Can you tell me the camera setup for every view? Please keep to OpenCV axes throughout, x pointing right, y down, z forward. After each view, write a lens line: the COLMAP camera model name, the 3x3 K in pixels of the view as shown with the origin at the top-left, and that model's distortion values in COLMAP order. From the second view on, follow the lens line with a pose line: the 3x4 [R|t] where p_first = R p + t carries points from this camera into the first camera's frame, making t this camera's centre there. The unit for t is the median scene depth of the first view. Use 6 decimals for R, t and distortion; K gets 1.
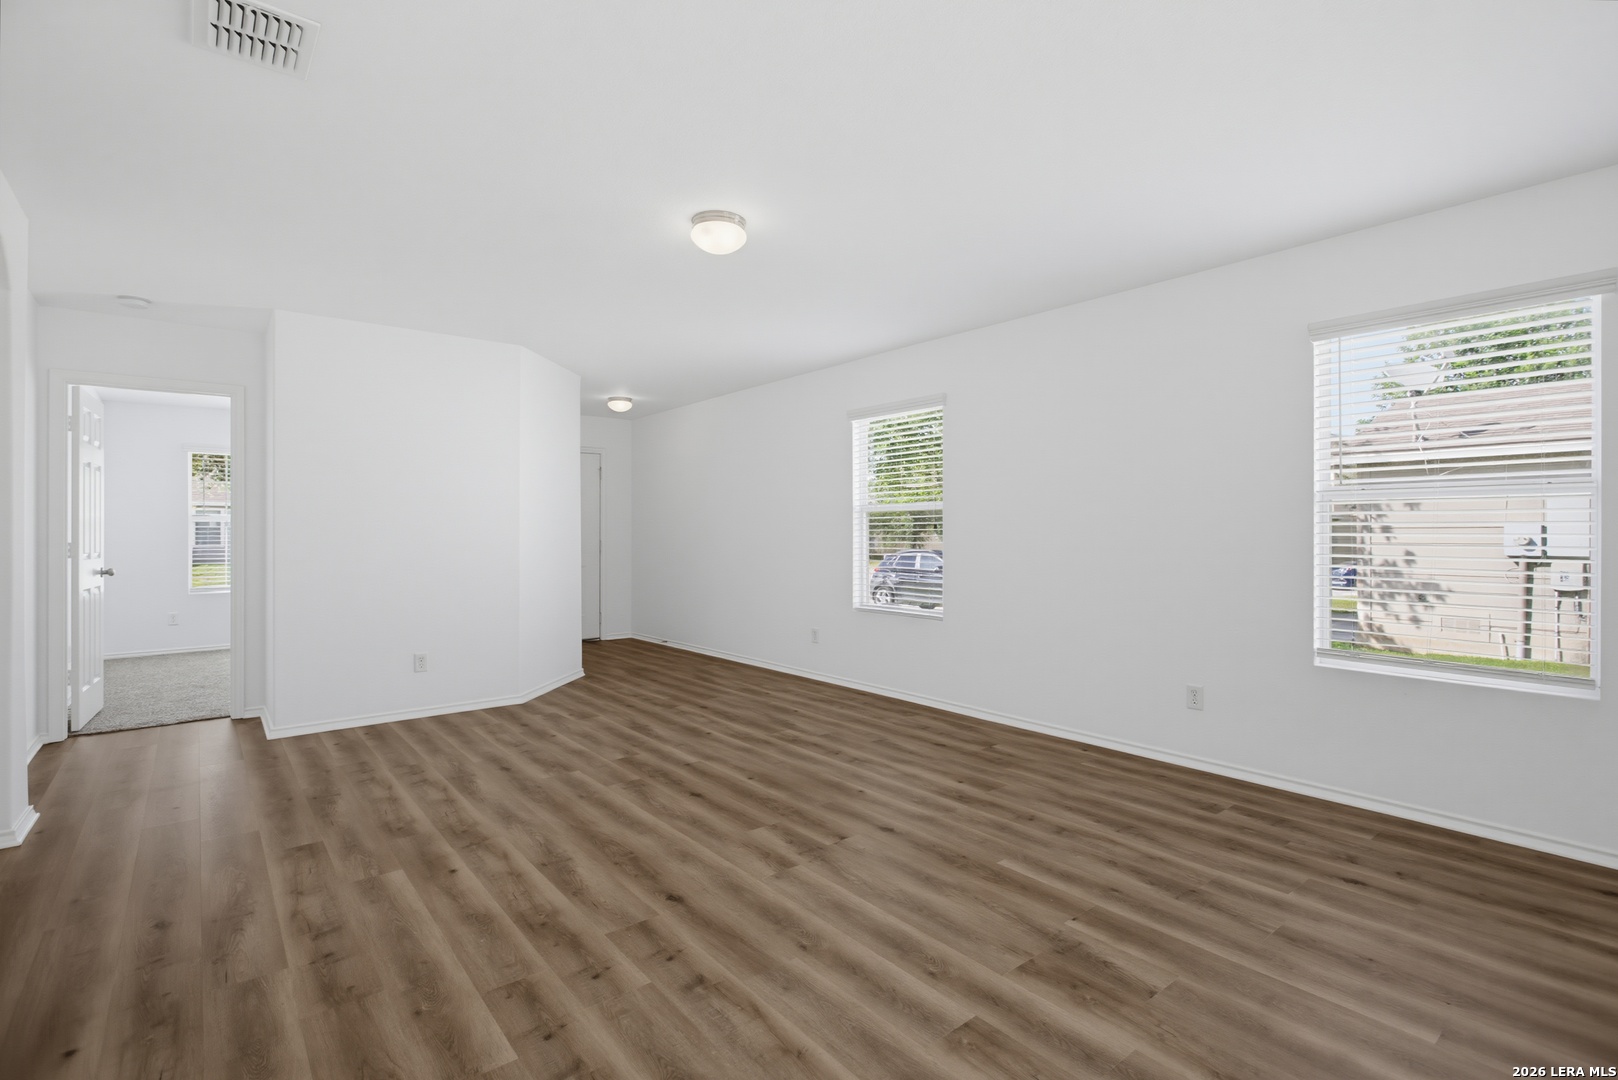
lens RADIAL K [[758.7, 0, 808.2], [0, 758.7, 535.7], [0, 0, 1]] dist [-0.010171, 0.003173]
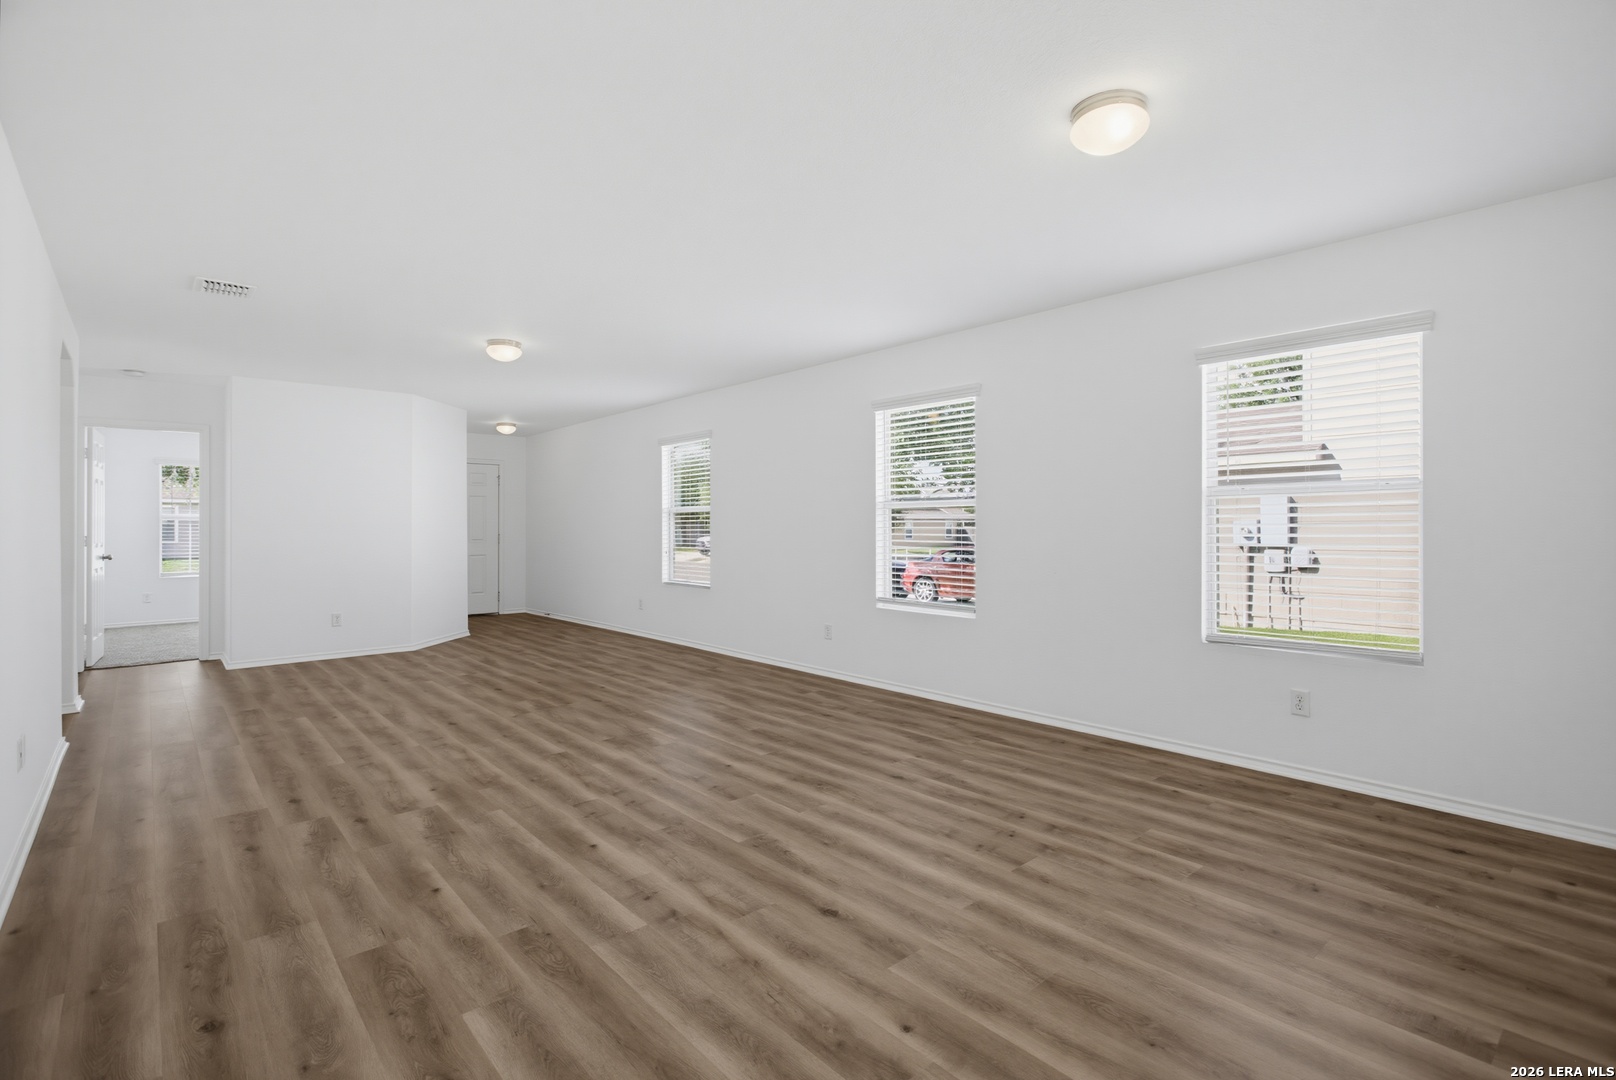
lens RADIAL K [[757.8, 0, 804.5], [0, 757.8, 524.7], [0, 0, 1]] dist [-0.010171, 0.003173]
pose [[0.999278, -0.002102, 0.037936, 0.451269], [0.002368, 0.999973, -0.006965, 0.001470], [-0.037920, 0.007050, 0.999256, -0.653490]]
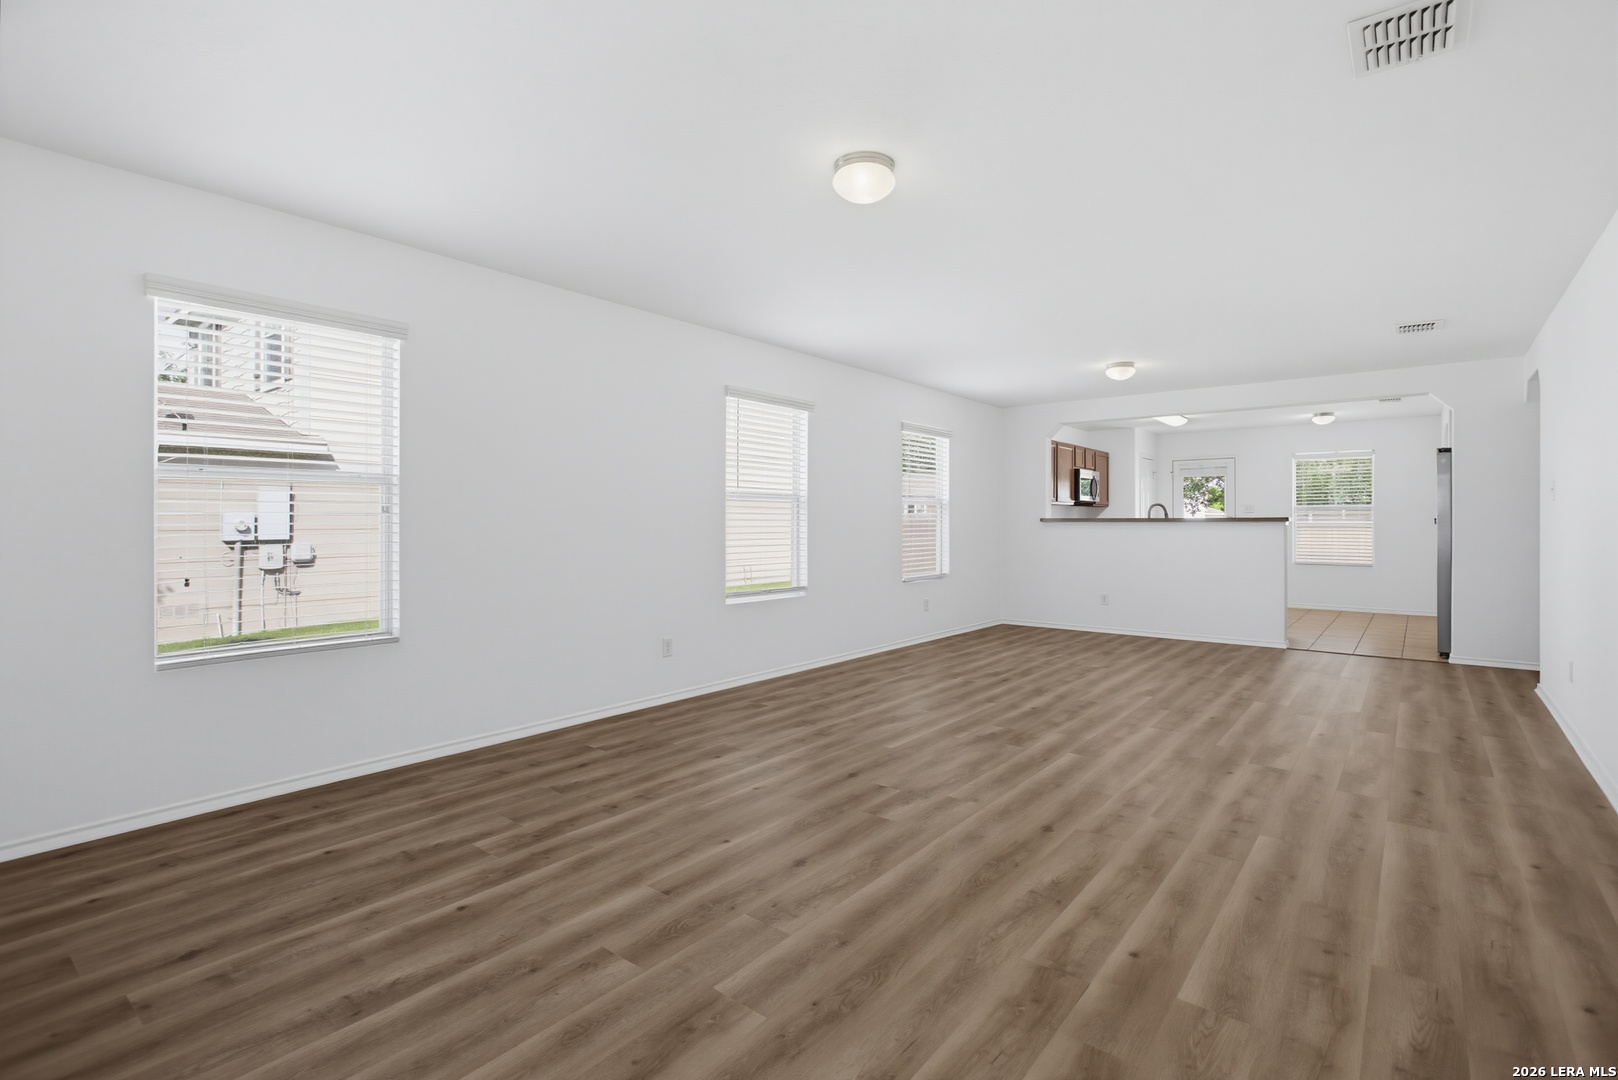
lens RADIAL K [[758.7, 0, 815.4], [0, 758.7, 513.4], [0, 0, 1]] dist [-0.010171, 0.003173]
pose [[-0.214736, 0.010447, 0.976616, -0.904054], [0.003401, 0.999945, -0.009949, -0.000380], [-0.976666, 0.001185, -0.214760, 1.157913]]
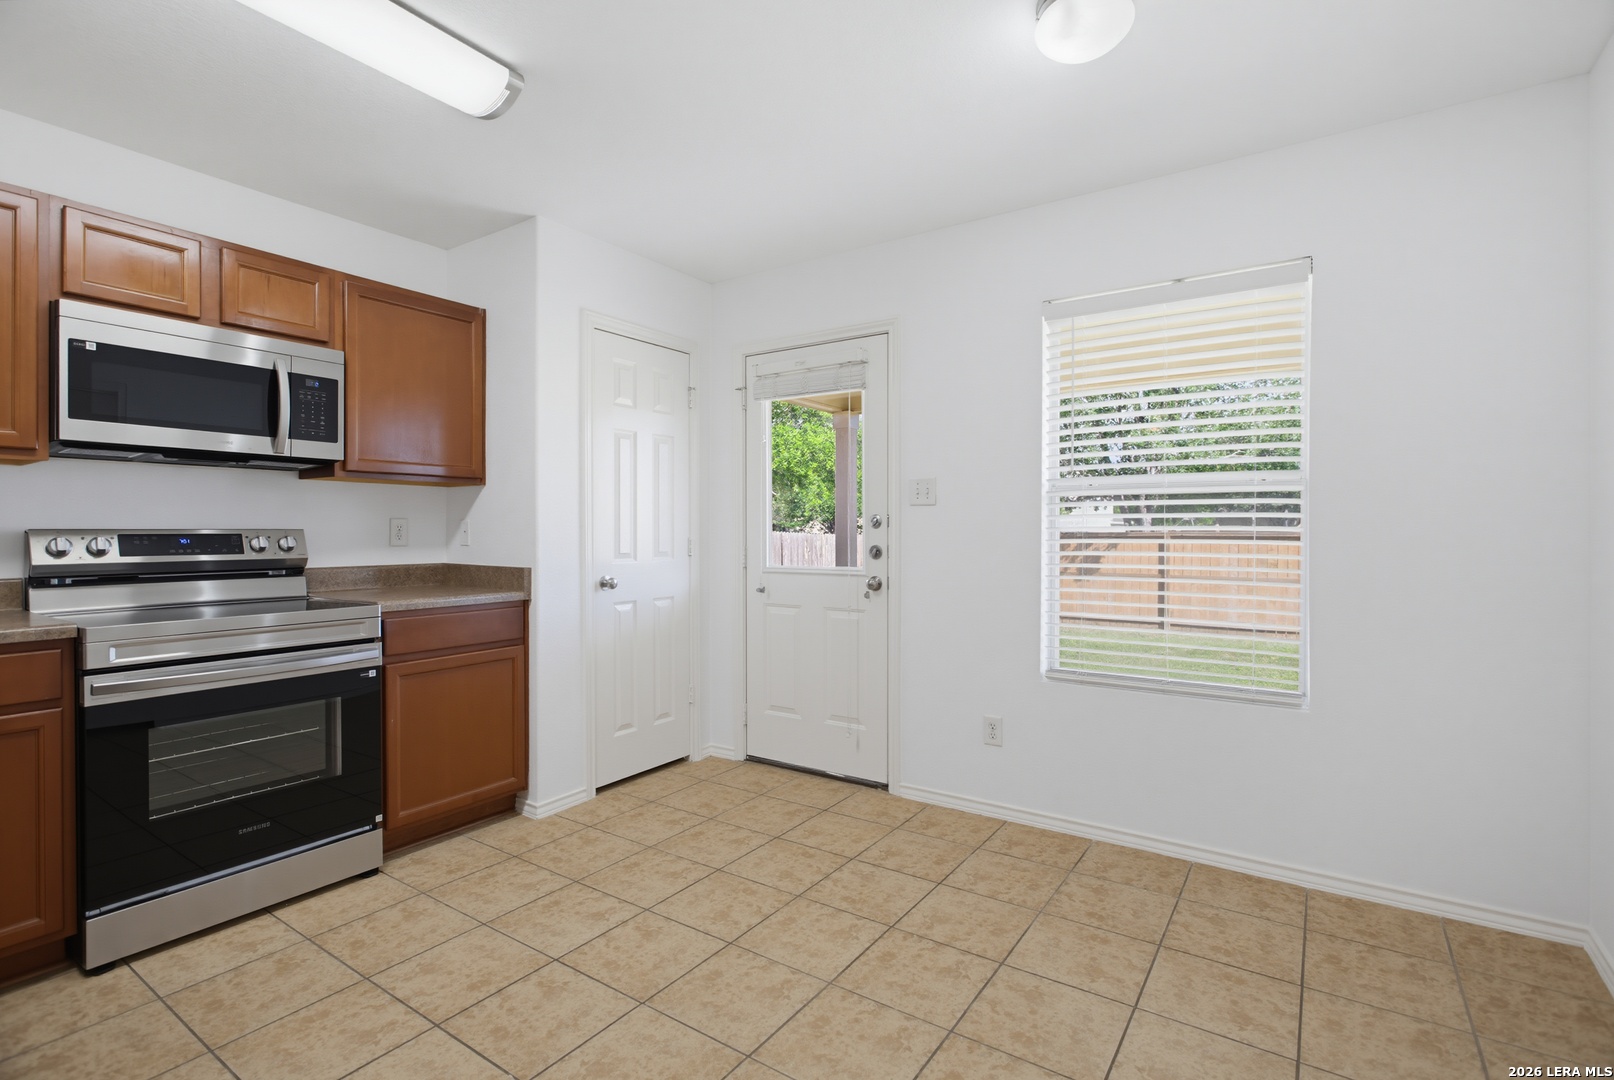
lens RADIAL K [[756.9, 0, 812.9], [0, 756.9, 536.6], [0, 0, 1]] dist [-0.010171, 0.003173]
pose [[-0.292426, -0.008869, 0.956247, 0.882762], [0.001558, 0.999951, 0.009751, 0.002424], [-0.956287, 0.004341, -0.292398, -0.853129]]
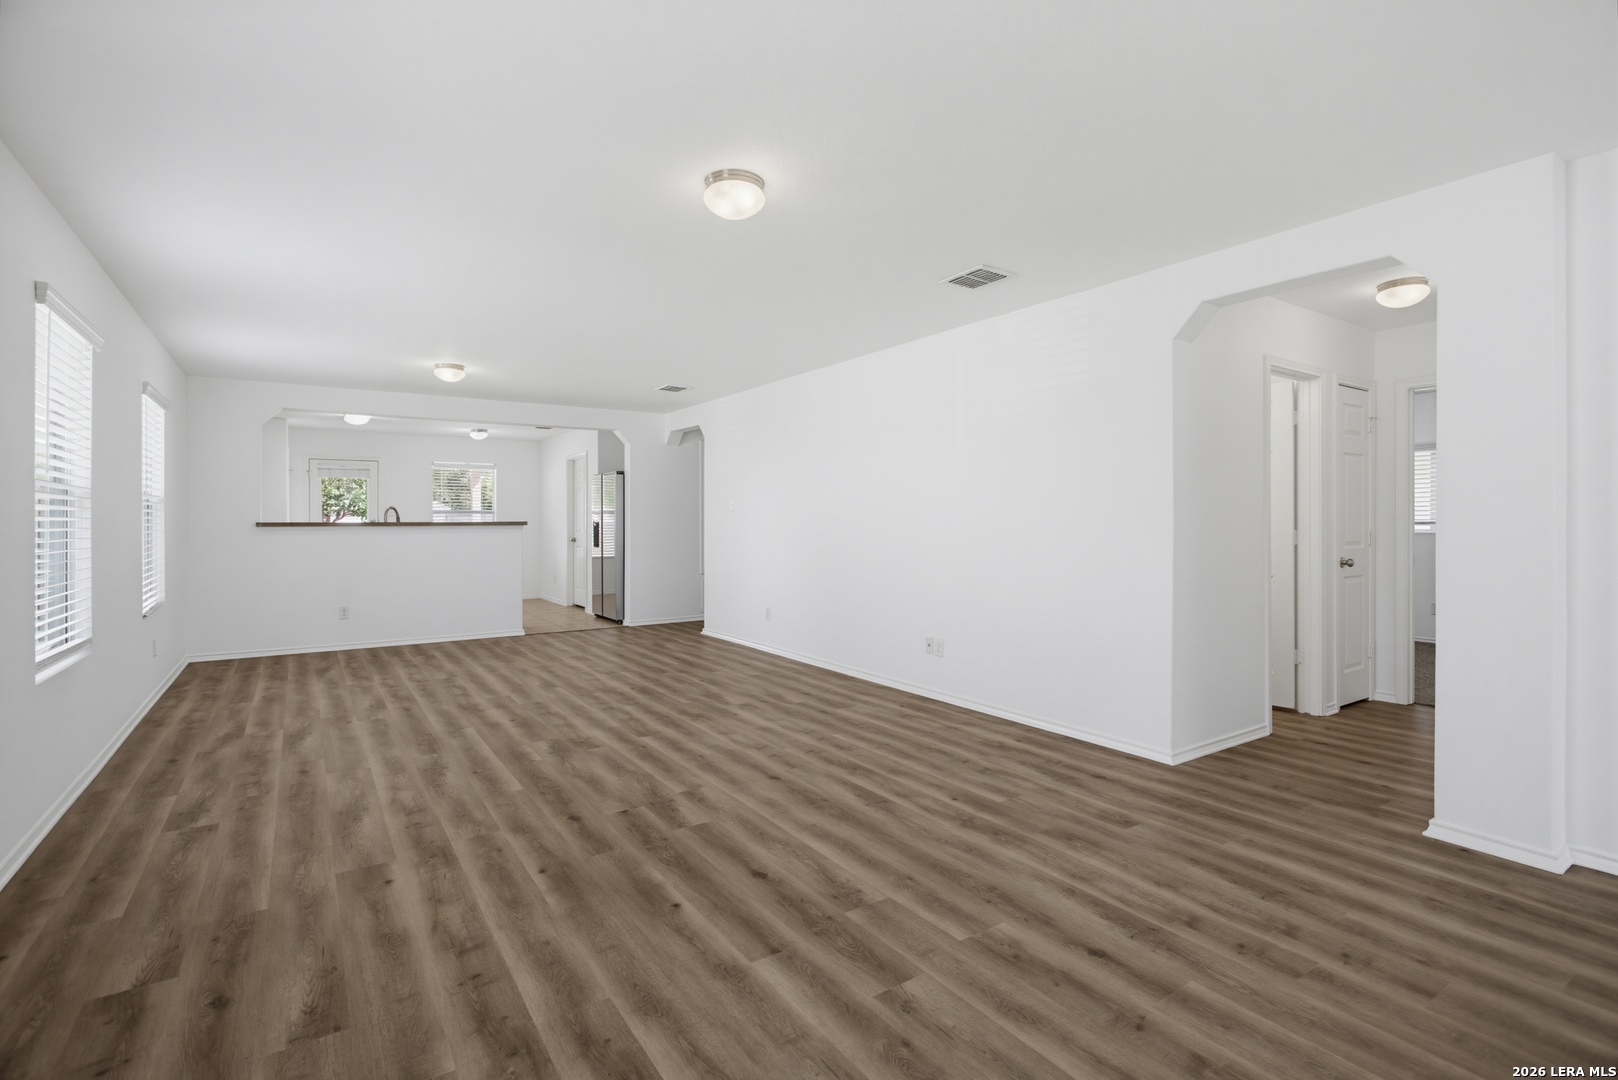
lens RADIAL K [[758.7, 0, 803.1], [0, 758.7, 522.8], [0, 0, 1]] dist [-0.010171, 0.003173]
pose [[-0.995566, 0.001842, 0.094050, -0.265425], [0.002353, 0.999983, 0.005317, -0.012794], [-0.094038, 0.005515, -0.995553, 1.761505]]
